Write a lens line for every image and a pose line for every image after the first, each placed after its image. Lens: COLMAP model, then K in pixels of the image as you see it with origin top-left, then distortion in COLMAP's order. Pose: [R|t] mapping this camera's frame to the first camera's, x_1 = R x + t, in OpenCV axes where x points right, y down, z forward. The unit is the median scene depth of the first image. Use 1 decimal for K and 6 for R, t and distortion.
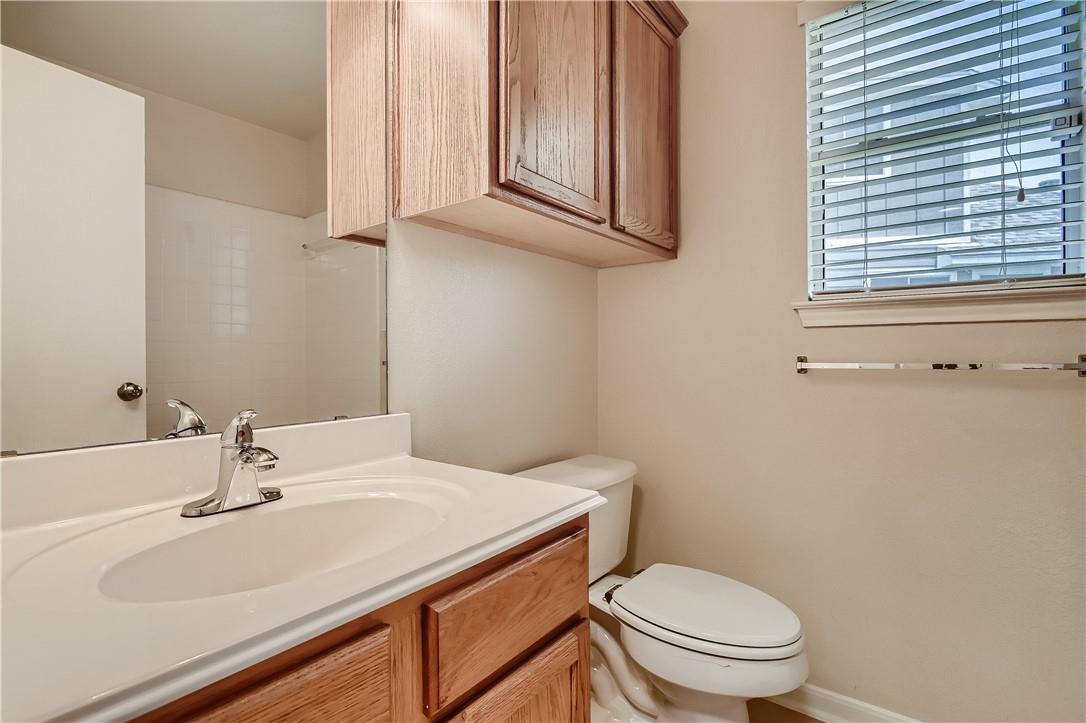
lens RADIAL K [[517.9, 0, 545.2], [0, 517.9, 360.9], [0, 0, 1]] dist [-0.013828, -0.000061]
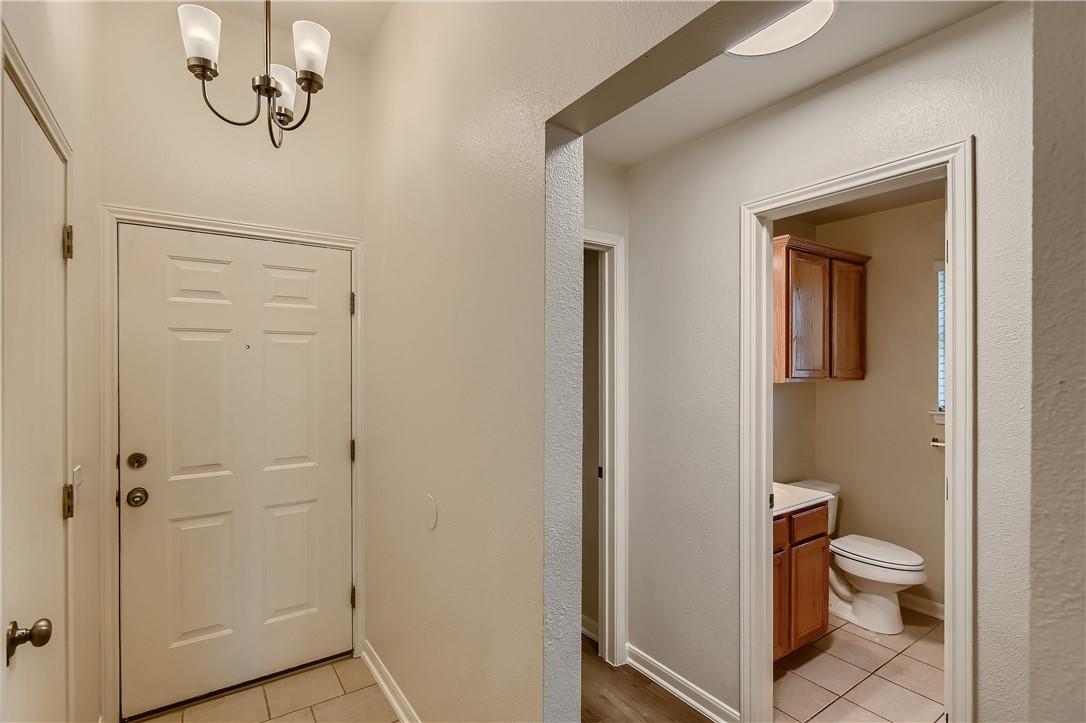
lens RADIAL K [[517.9, 0, 545.2], [0, 517.9, 360.9], [0, 0, 1]] dist [-0.013828, -0.000061]
pose [[0.949430, 0.008535, -0.313863, -0.353303], [-0.014258, 0.999771, -0.015945, -0.291576], [0.313655, 0.019614, 0.949334, -1.549406]]
